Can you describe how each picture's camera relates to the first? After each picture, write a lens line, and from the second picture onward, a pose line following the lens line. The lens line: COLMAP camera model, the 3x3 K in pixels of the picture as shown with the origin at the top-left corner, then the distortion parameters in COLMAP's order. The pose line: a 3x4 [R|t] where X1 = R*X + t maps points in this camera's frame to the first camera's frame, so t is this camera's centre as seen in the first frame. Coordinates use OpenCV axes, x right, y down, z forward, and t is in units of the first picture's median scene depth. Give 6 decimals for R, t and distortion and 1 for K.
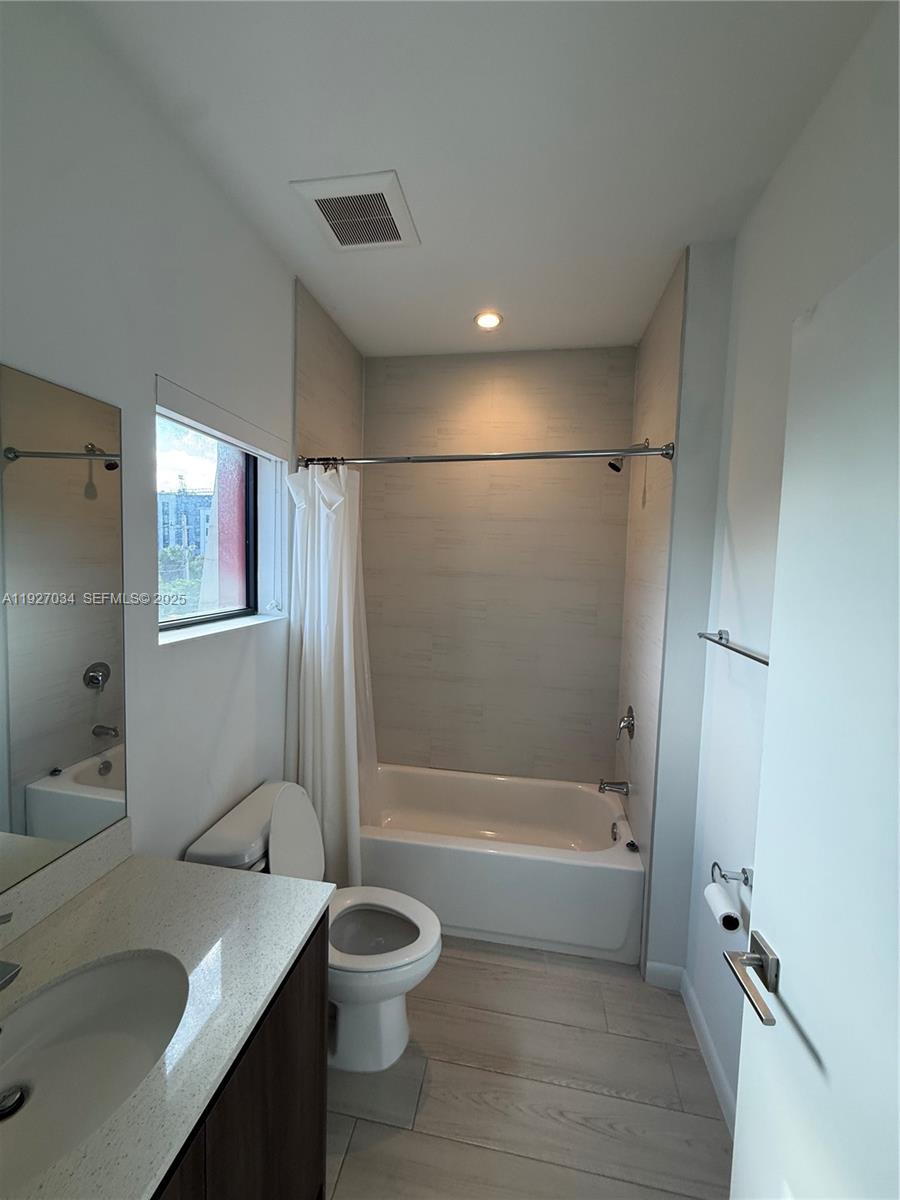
lens RADIAL K [[480.6, 0, 455.5], [0, 480.6, 601.8], [0, 0, 1]] dist [0.000135, 0.000003]
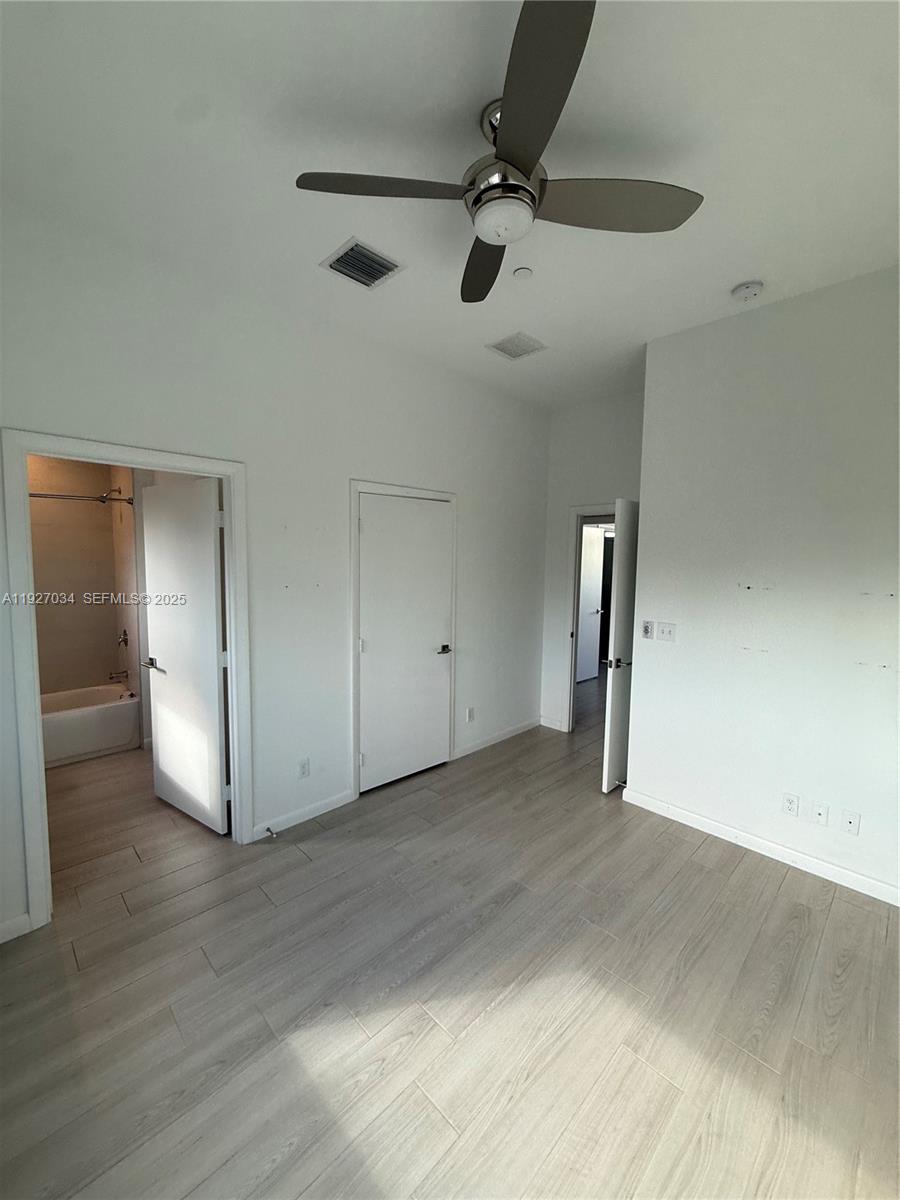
lens RADIAL K [[477.3, 0, 450.7], [0, 477.3, 599.1], [0, 0, 1]] dist [0.000355, 0.000163]
pose [[0.584242, -0.083029, 0.807321, -0.437638], [0.061160, 0.996429, 0.058218, 0.083517], [-0.809272, 0.015362, 0.587233, -1.278990]]
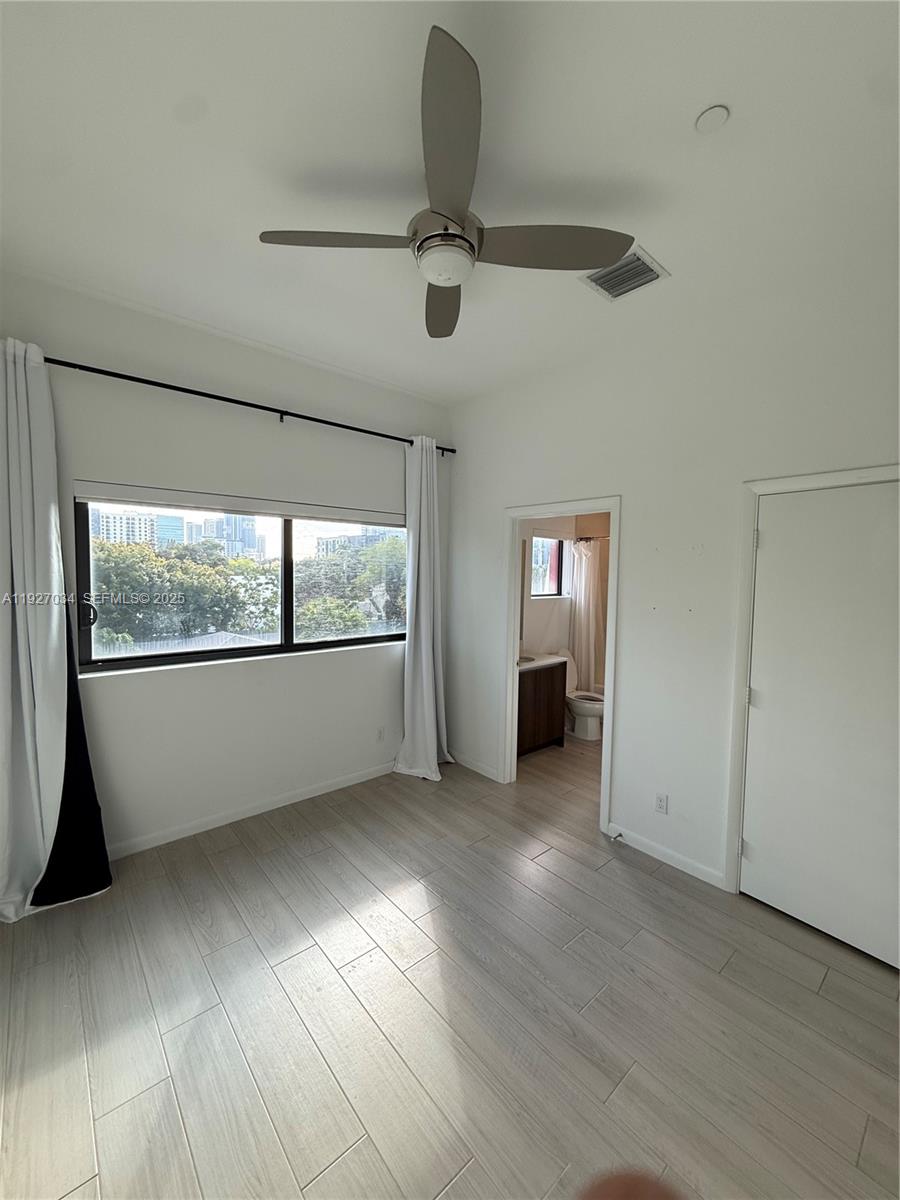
lens RADIAL K [[477.3, 0, 452.4], [0, 477.3, 602.7], [0, 0, 1]] dist [0.000355, 0.000163]
pose [[0.769668, 0.032951, -0.637593, 0.865986], [-0.049400, 0.998747, -0.008018, 0.121280], [0.636530, 0.037668, 0.770331, -1.521923]]
